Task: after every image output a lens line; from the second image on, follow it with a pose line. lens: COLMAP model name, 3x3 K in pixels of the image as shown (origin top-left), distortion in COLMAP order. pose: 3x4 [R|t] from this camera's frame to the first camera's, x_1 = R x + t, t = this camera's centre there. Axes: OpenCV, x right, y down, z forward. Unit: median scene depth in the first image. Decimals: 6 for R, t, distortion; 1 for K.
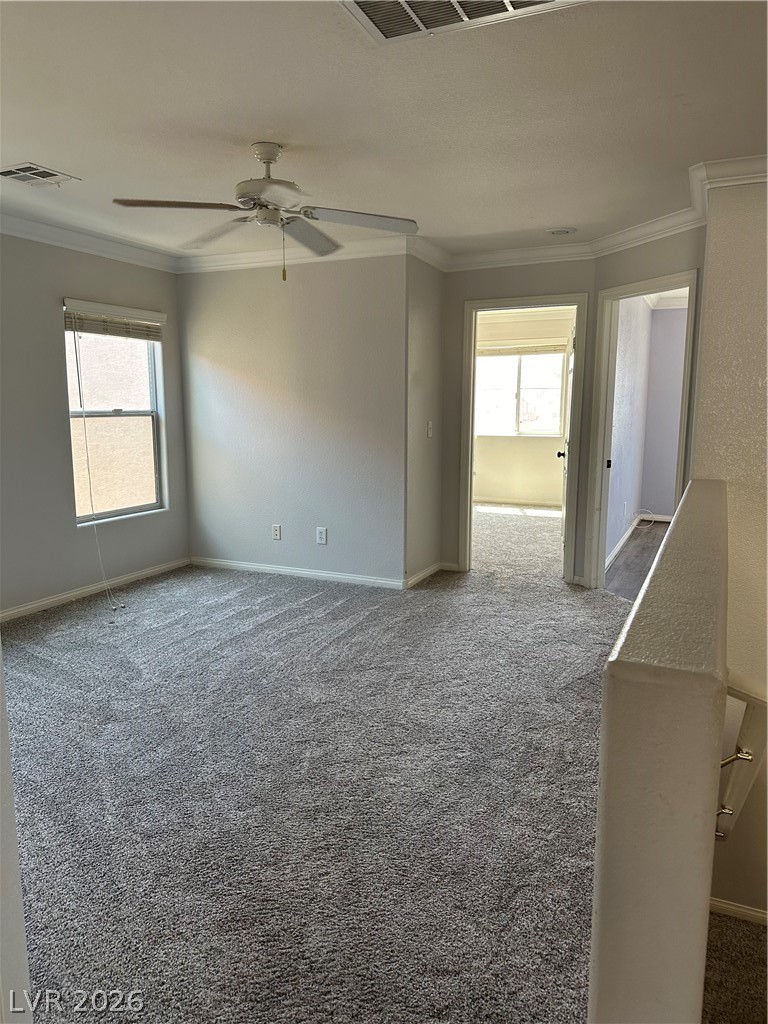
lens RADIAL K [[723.7, 0, 380.9], [0, 723.7, 516.2], [0, 0, 1]] dist [0.025390, -0.026655]
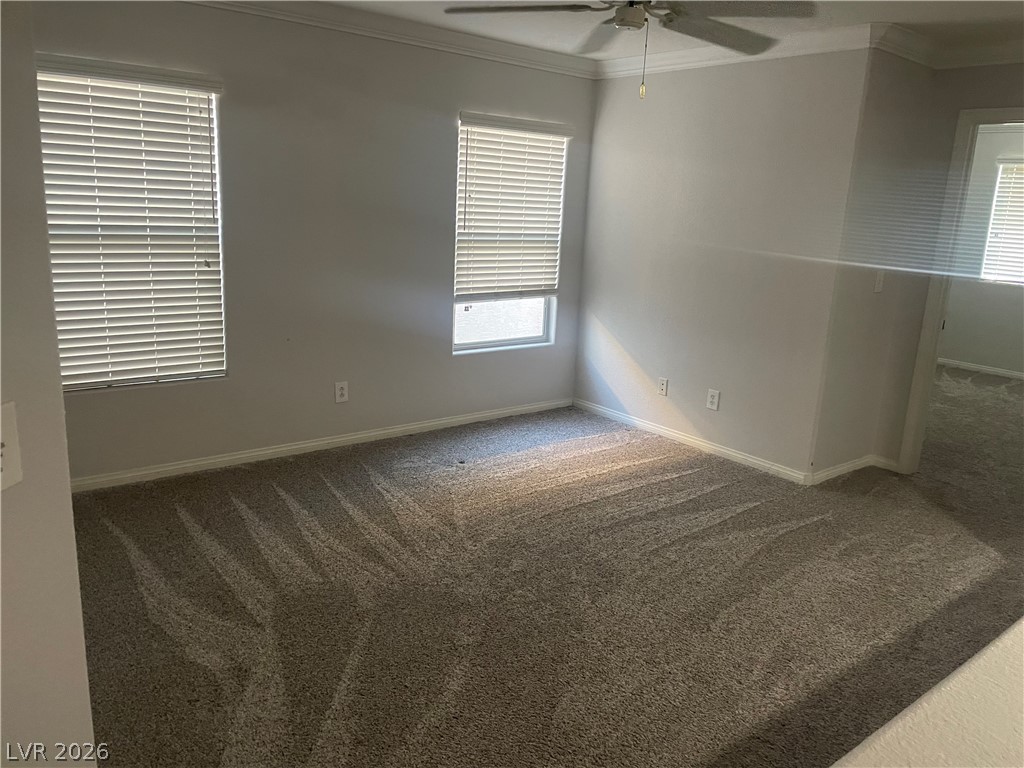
lens RADIAL K [[775.2, 0, 508.4], [0, 775.2, 376.6], [0, 0, 1]] dist [0.053715, -0.055474]
pose [[0.896315, 0.138337, -0.421286, 0.088191], [-0.115973, 0.990154, 0.078396, -0.046460], [0.427983, -0.021409, 0.903533, 0.107600]]
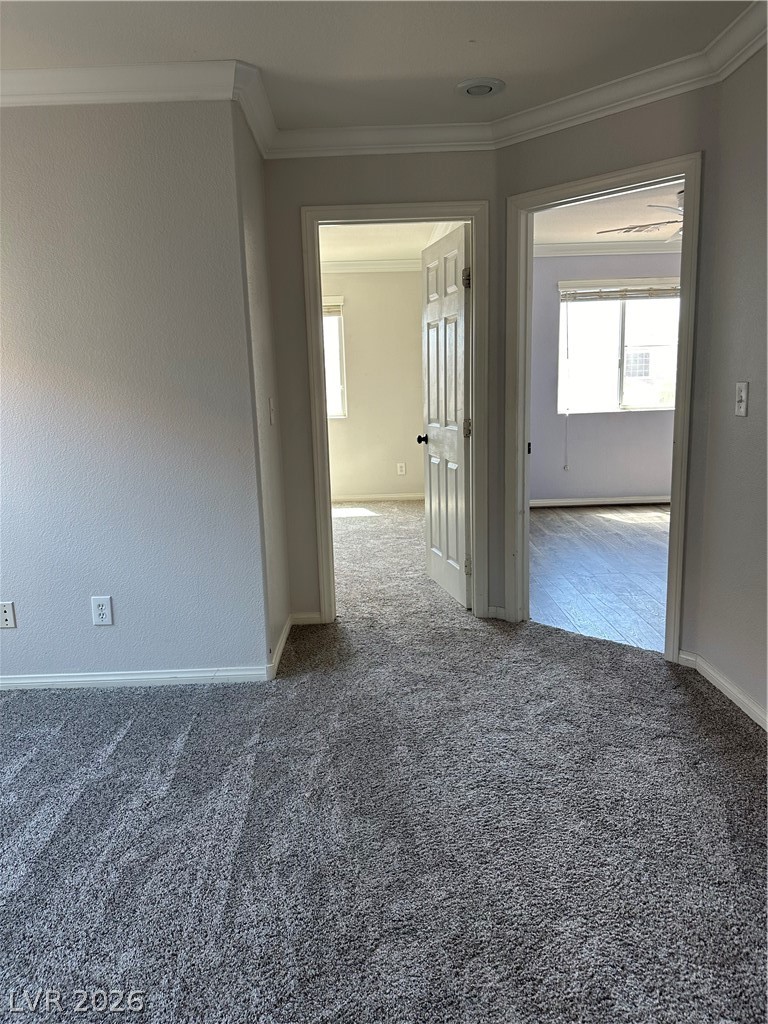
lens RADIAL K [[723.7, 0, 392.9], [0, 723.7, 511.7], [0, 0, 1]] dist [0.025390, -0.026655]
pose [[0.896324, -0.109601, 0.429641, -0.126095], [0.101699, 0.993954, 0.041391, -0.055359], [-0.431579, 0.006595, 0.902051, 0.438814]]
